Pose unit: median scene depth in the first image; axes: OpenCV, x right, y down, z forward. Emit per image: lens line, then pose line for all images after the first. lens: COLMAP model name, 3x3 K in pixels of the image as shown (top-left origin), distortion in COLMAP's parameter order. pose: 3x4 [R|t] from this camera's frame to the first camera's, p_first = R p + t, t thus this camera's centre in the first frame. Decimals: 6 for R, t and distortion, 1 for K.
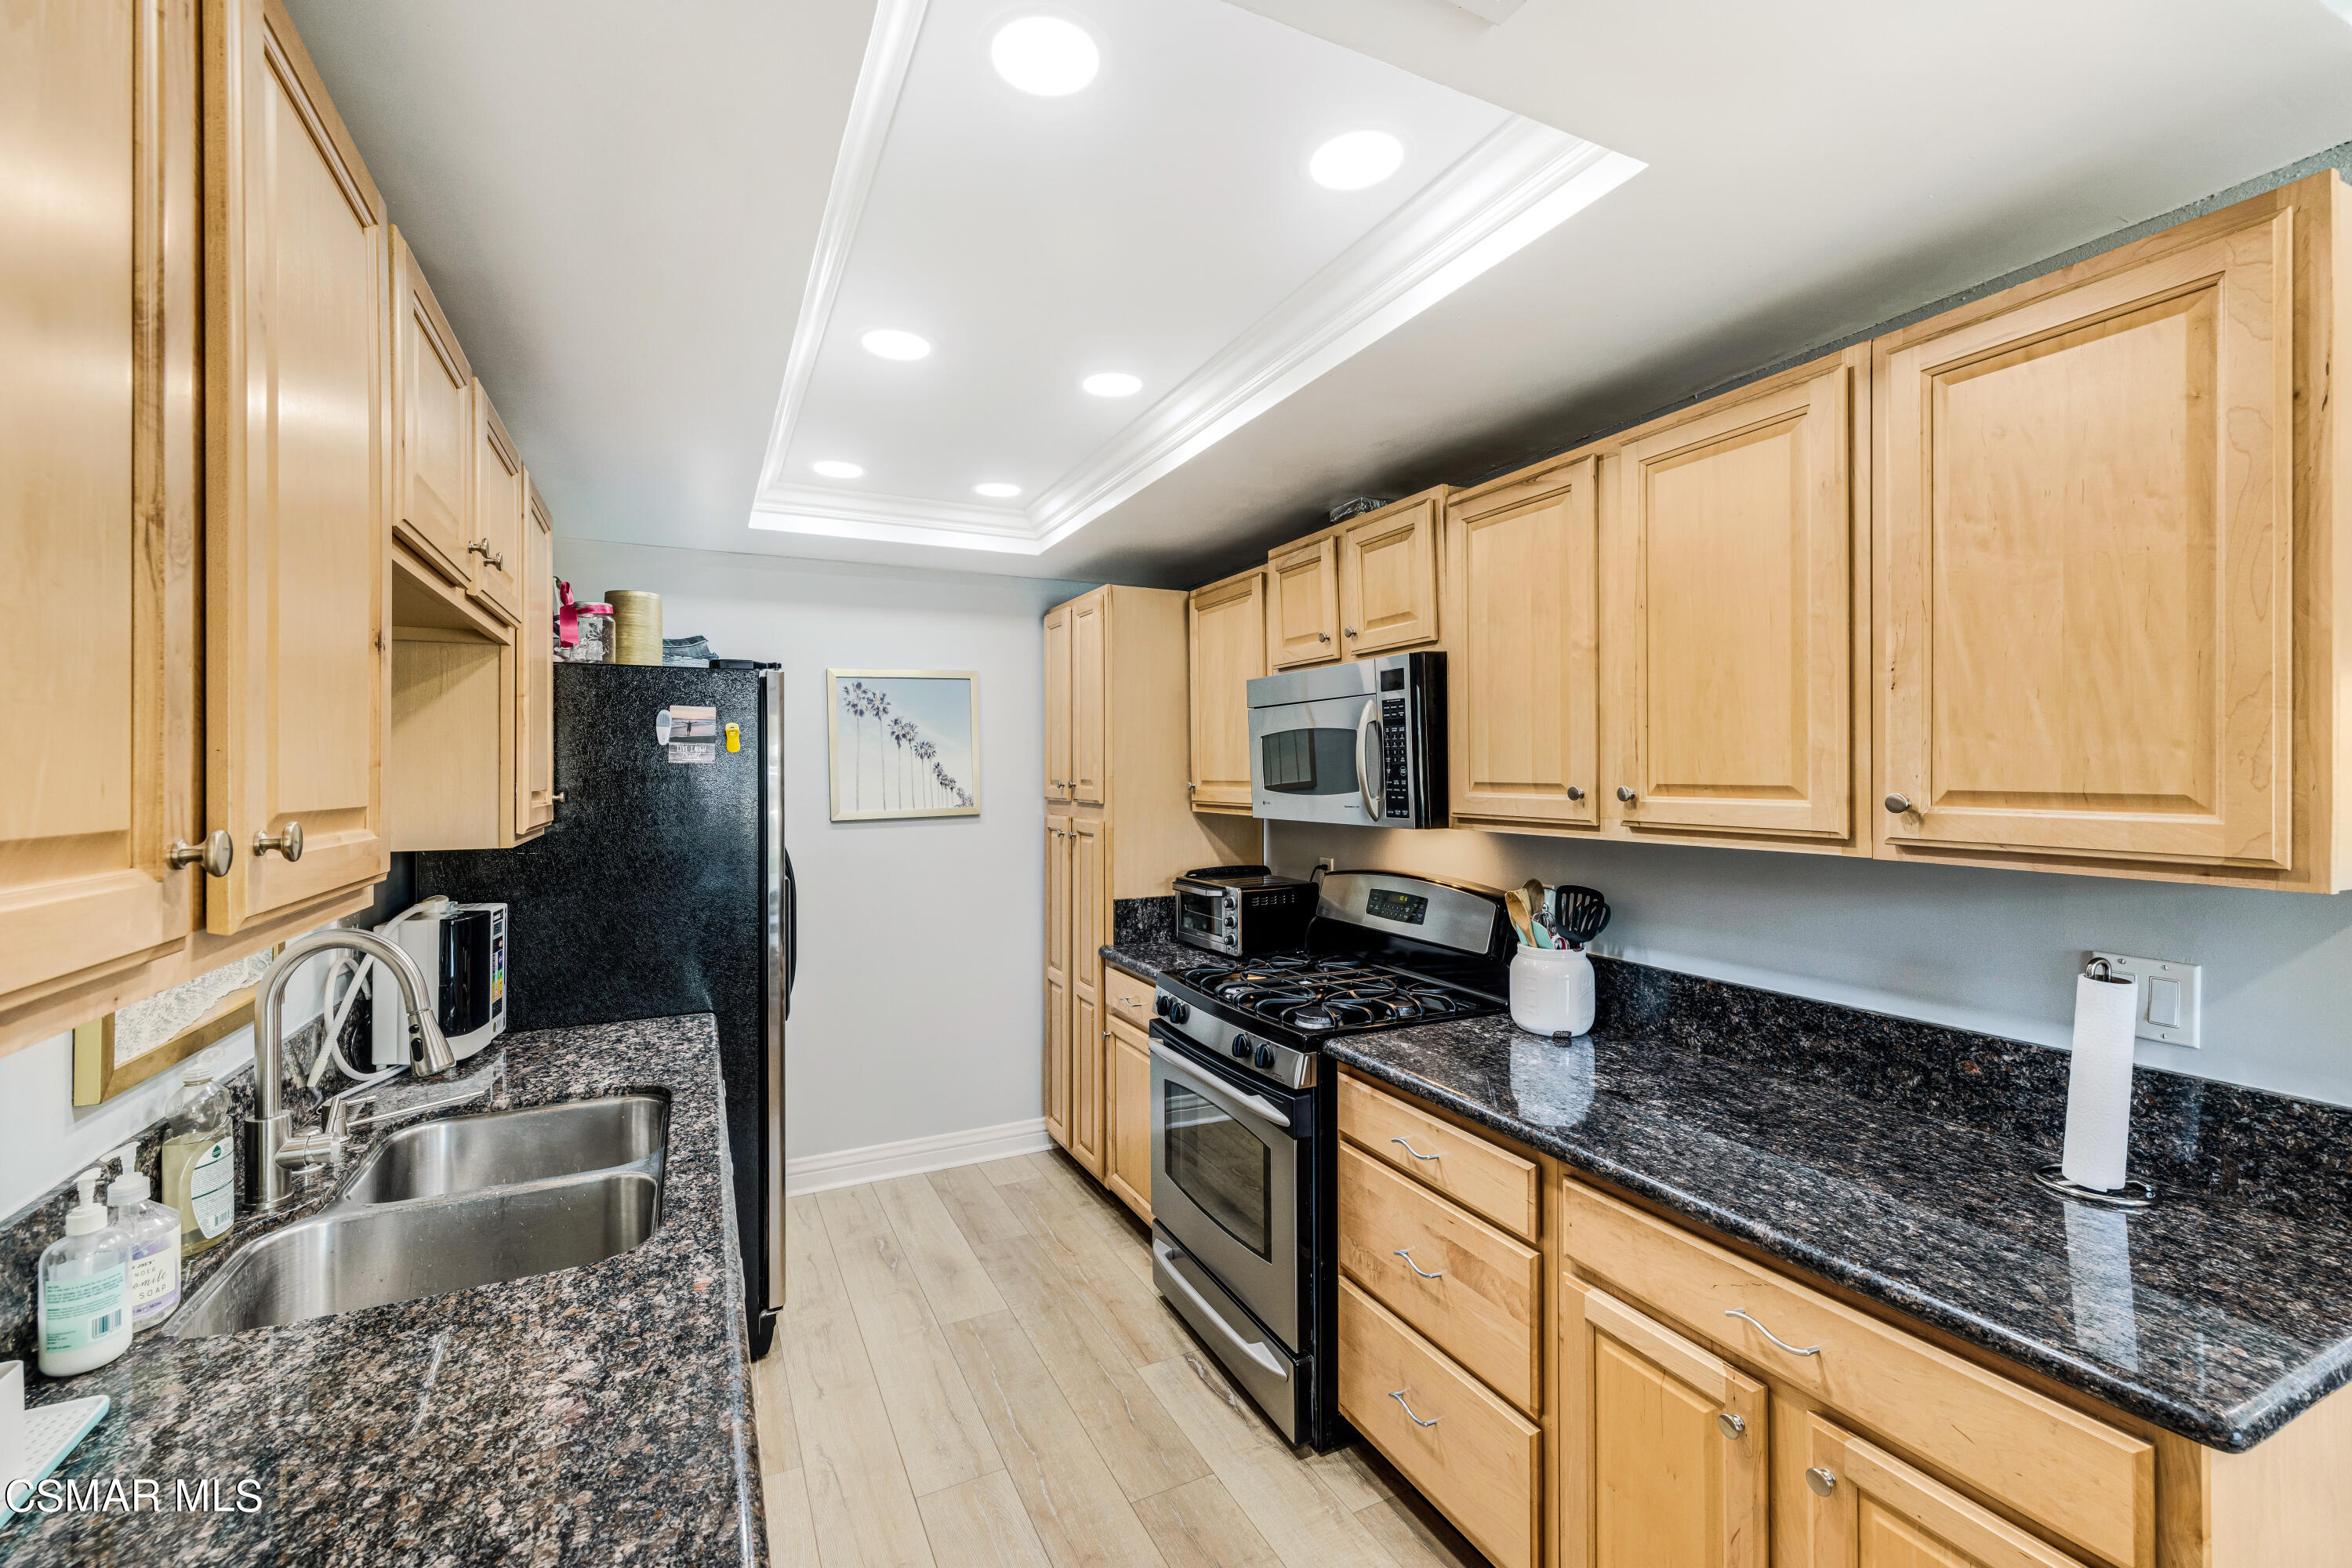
lens RADIAL K [[990.2, 0, 1171.5], [0, 990.2, 768.8], [0, 0, 1]] dist [0.000513, 0.000314]
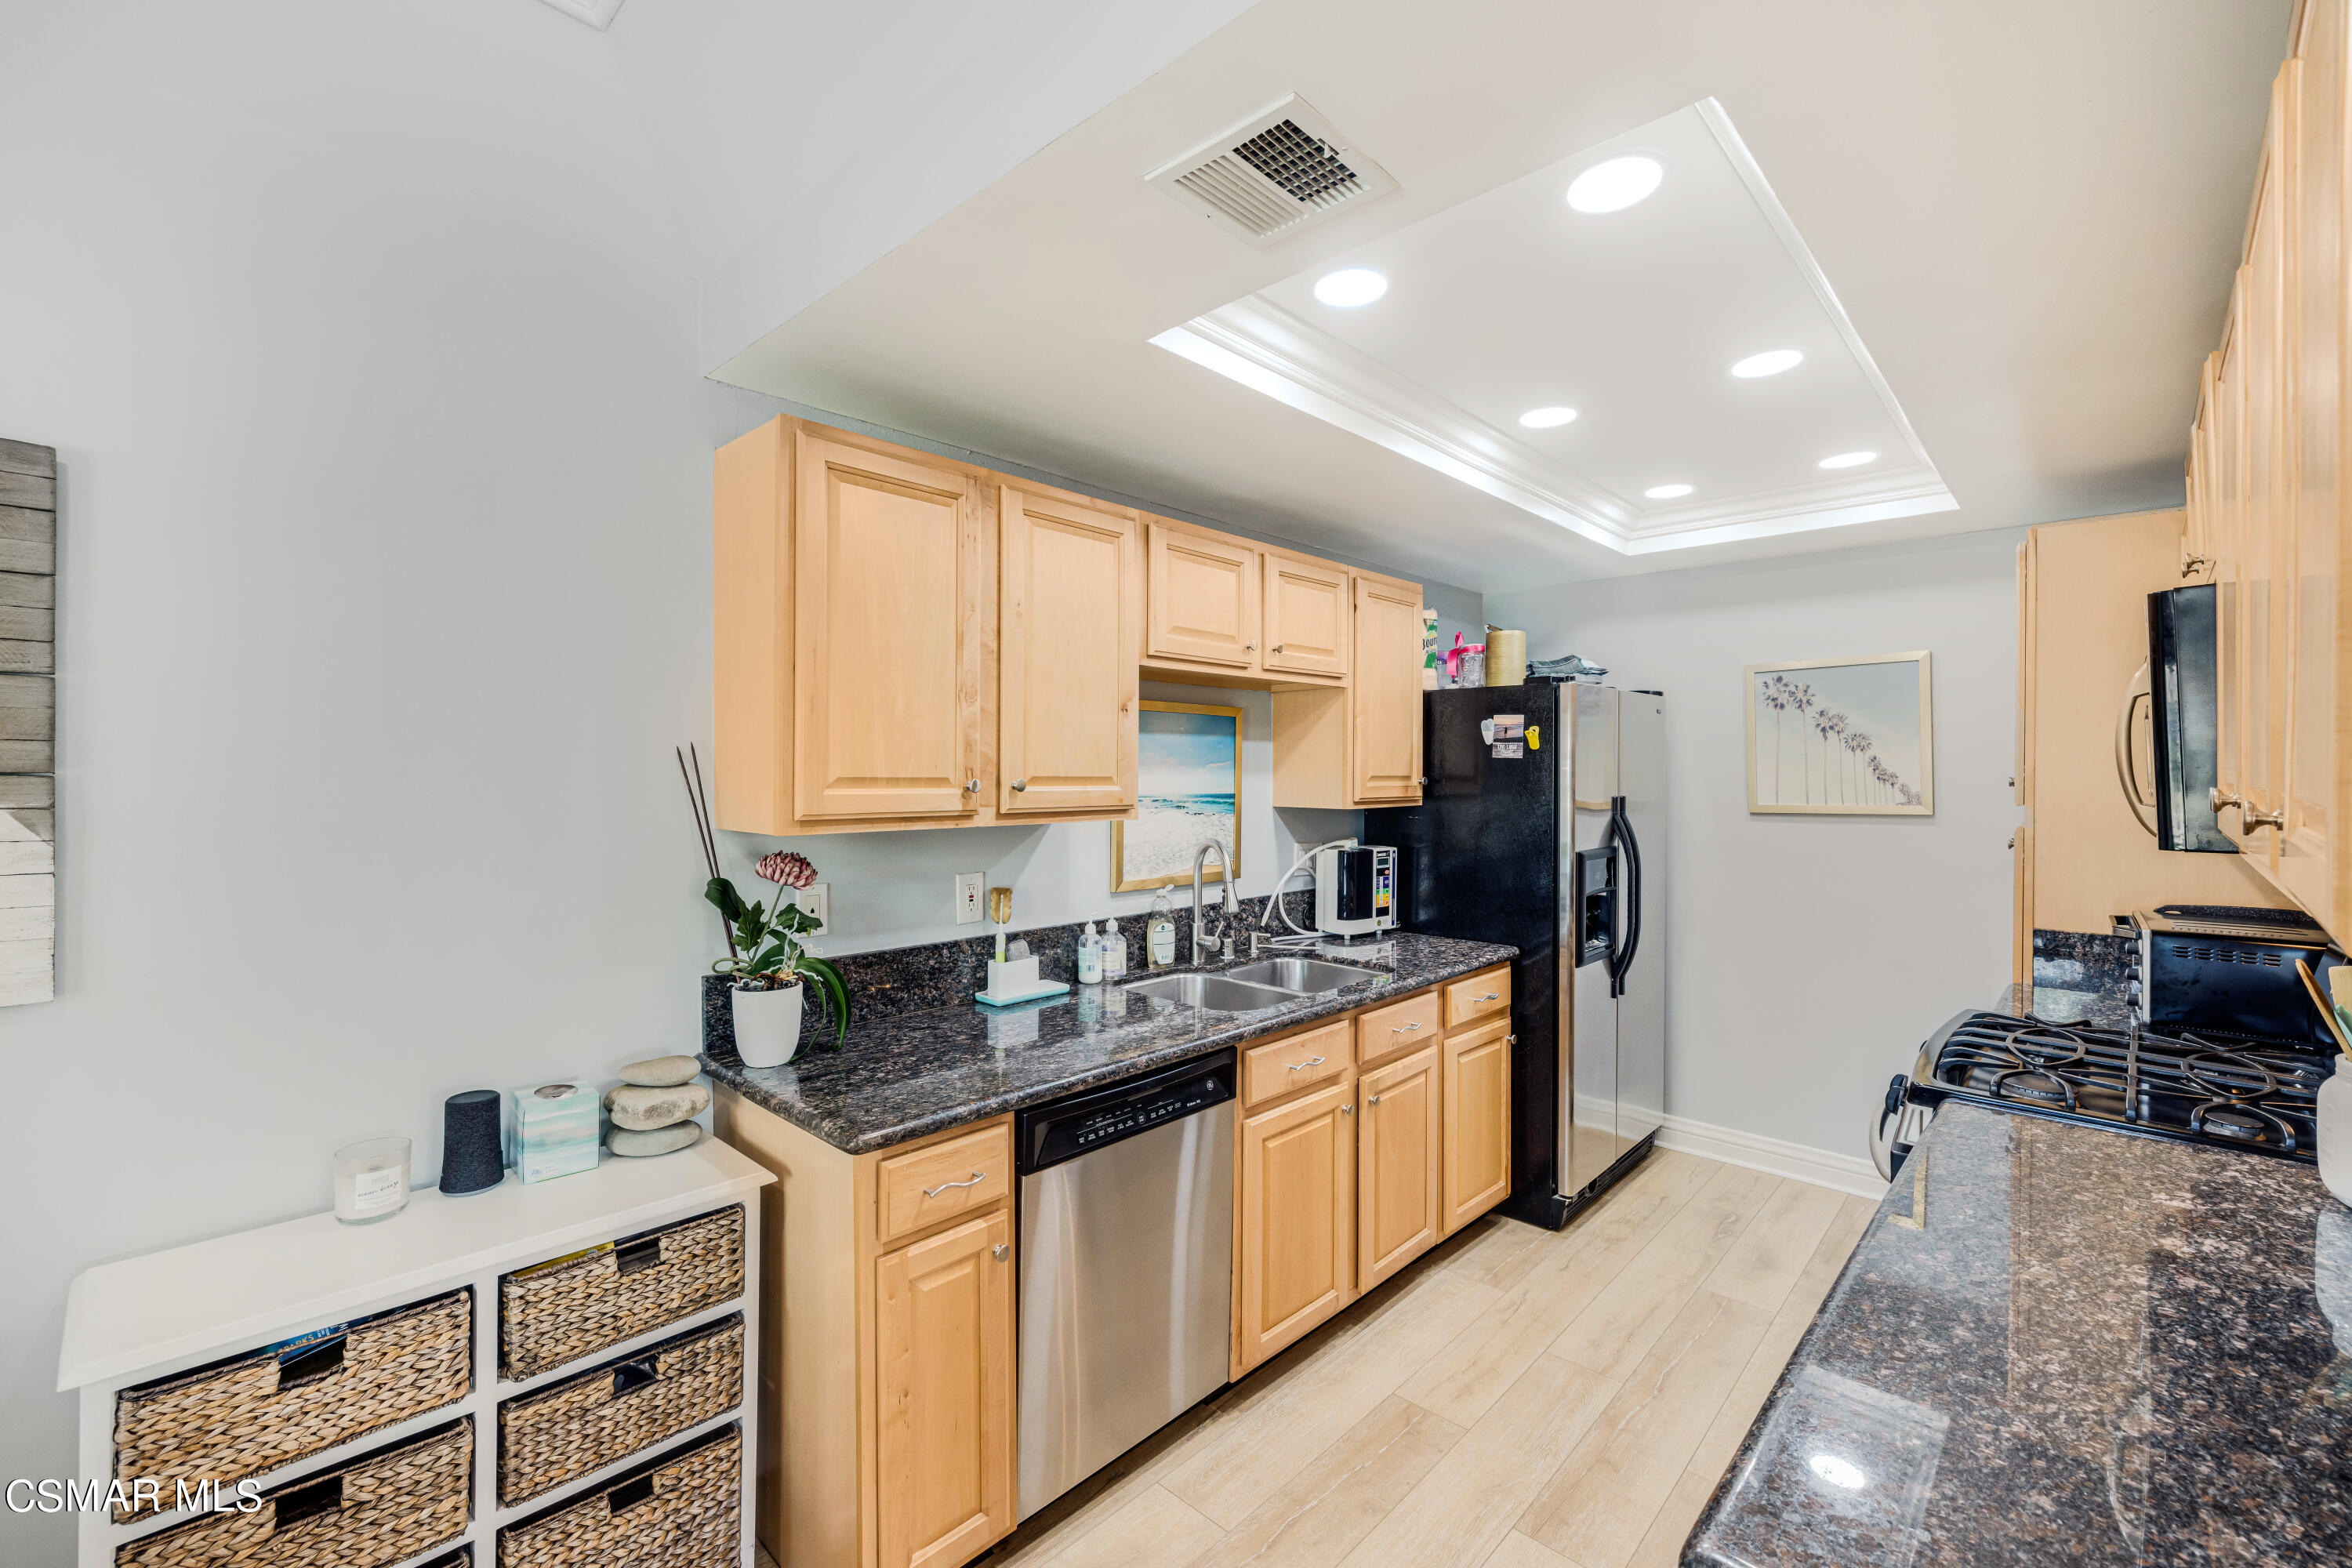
lens RADIAL K [[990.2, 0, 1171.5], [0, 990.2, 768.8], [0, 0, 1]] dist [0.000513, 0.000314]
pose [[0.344903, 0.005960, -0.938619, 0.793978], [-0.000679, 0.999981, 0.006101, 0.001653], [0.938638, -0.001467, 0.344901, 0.147638]]
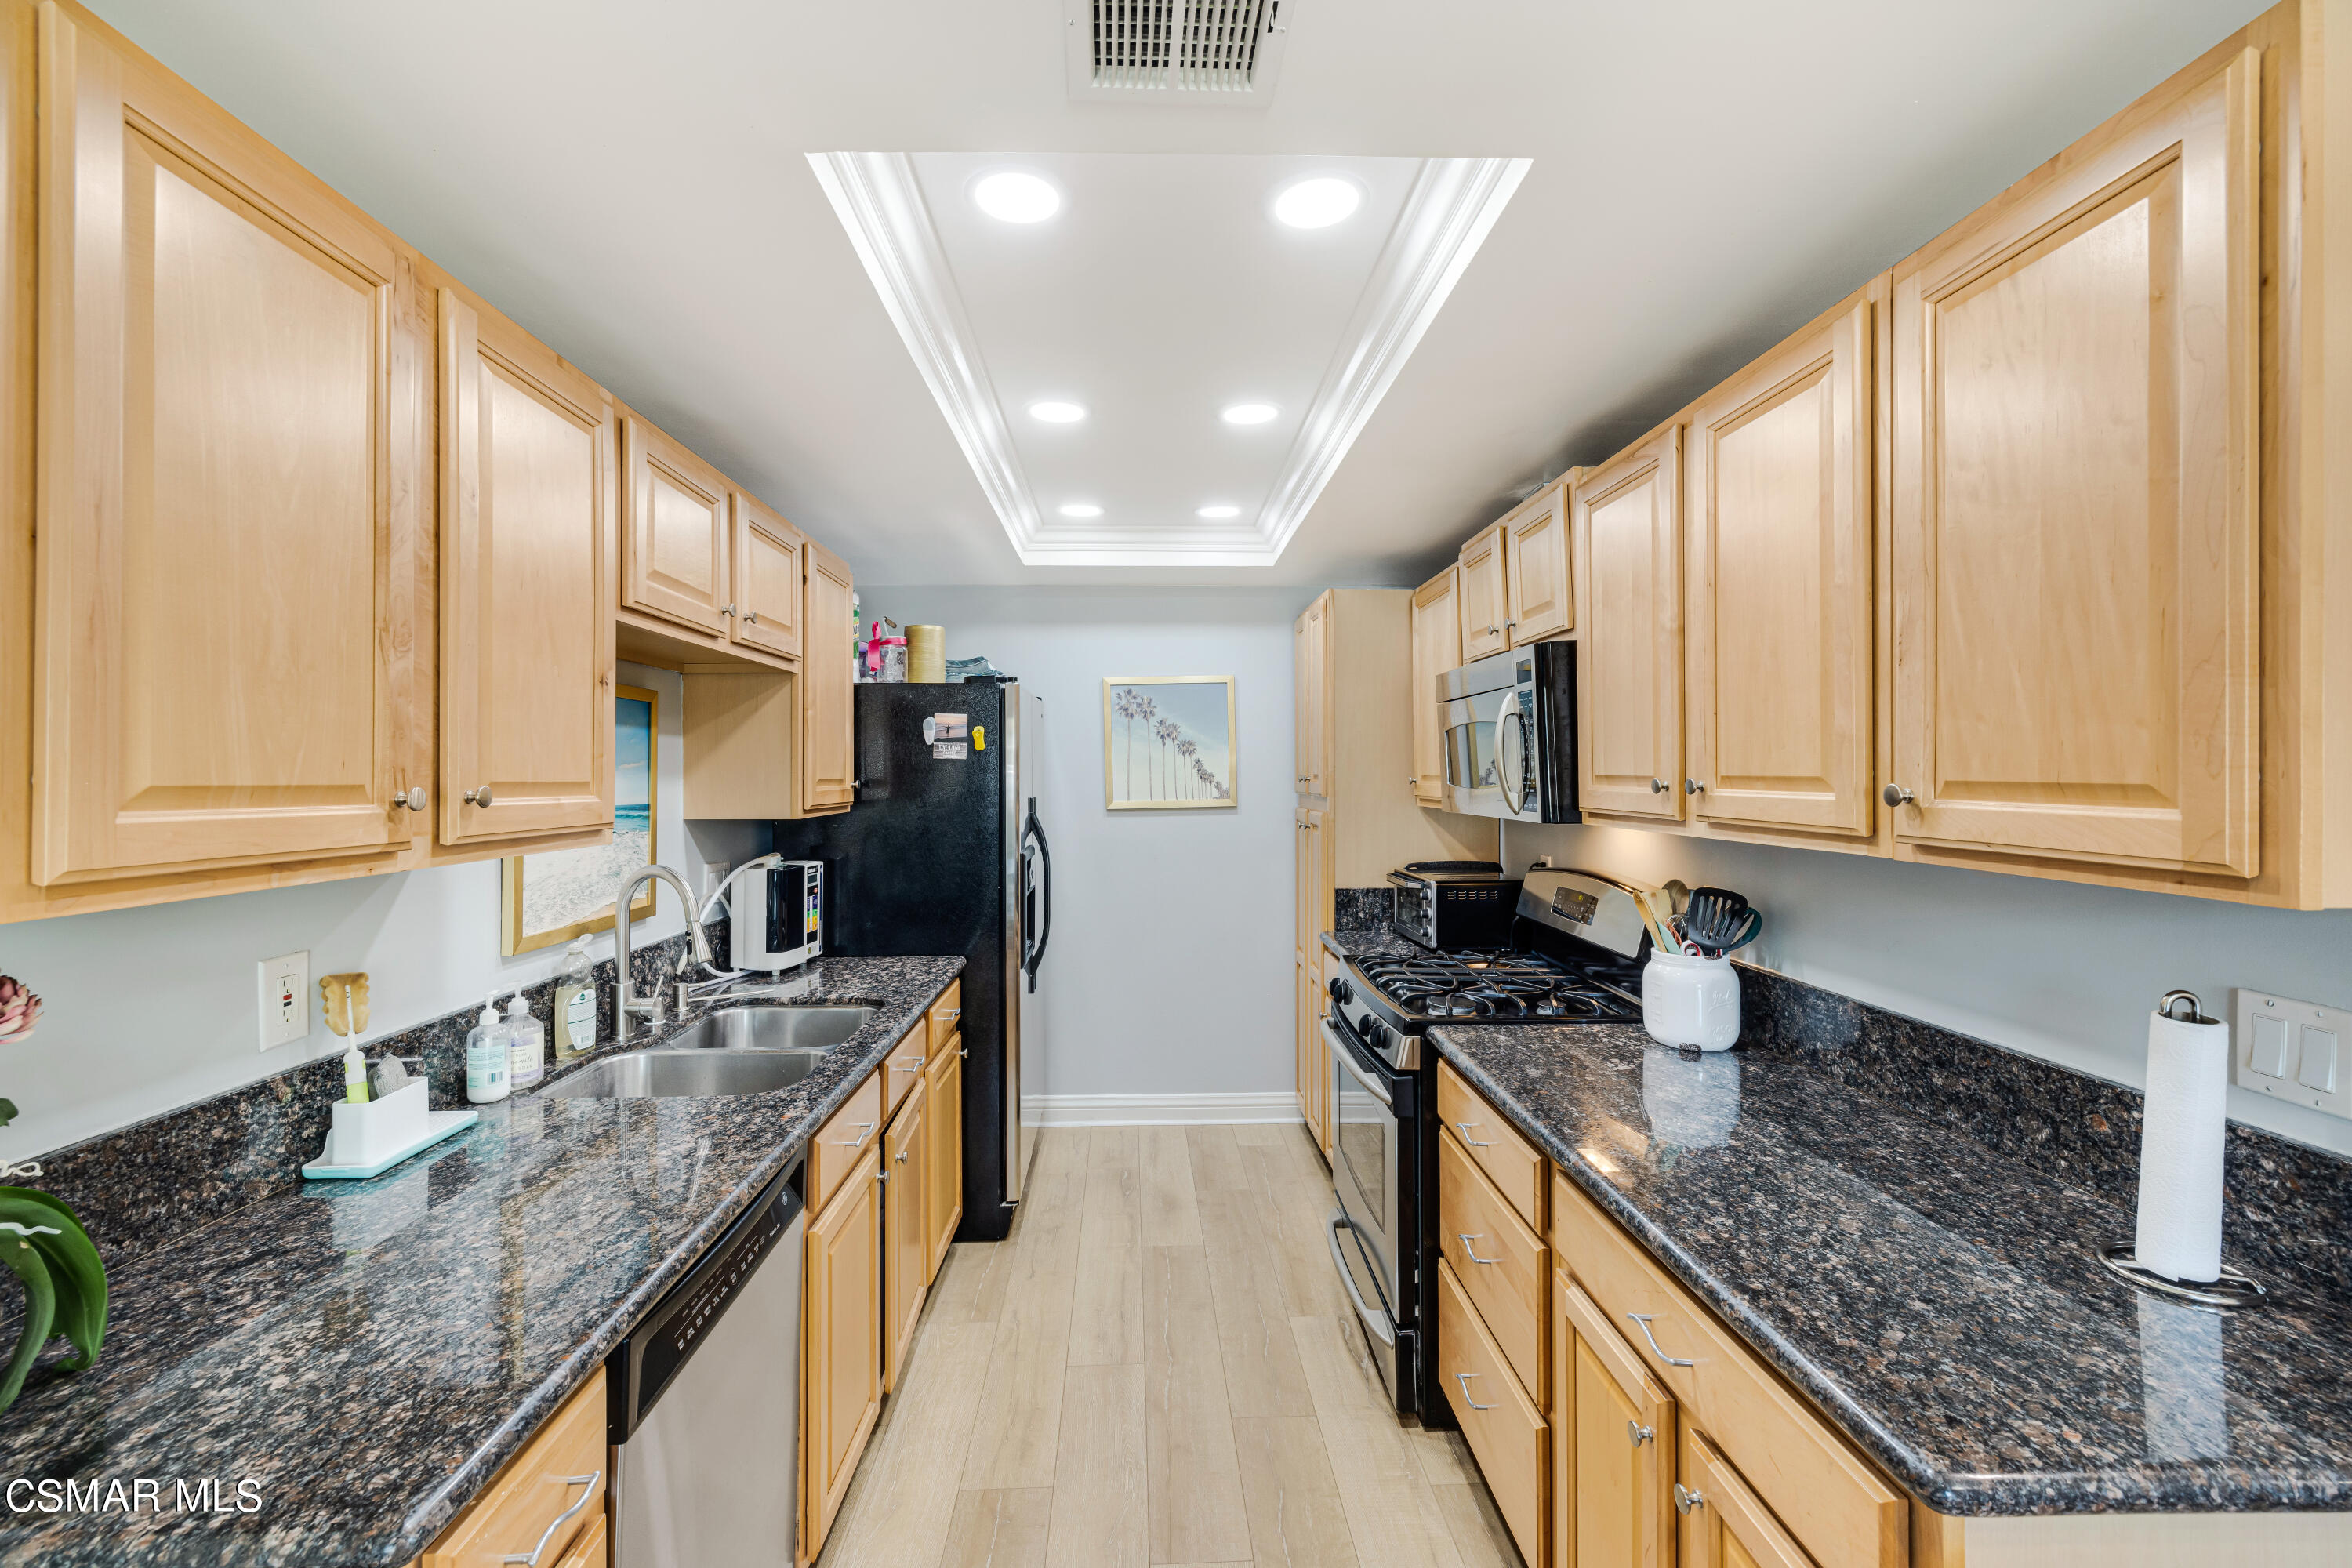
lens RADIAL K [[986.5, 0, 1166.8], [0, 986.5, 767.7], [0, 0, 1]] dist [0.002538, 0.000441]
pose [[0.910875, 0.000141, -0.412681, 0.377247], [-0.000189, 1.000000, -0.000074, 0.007650], [0.412681, 0.000146, 0.910876, -0.049660]]
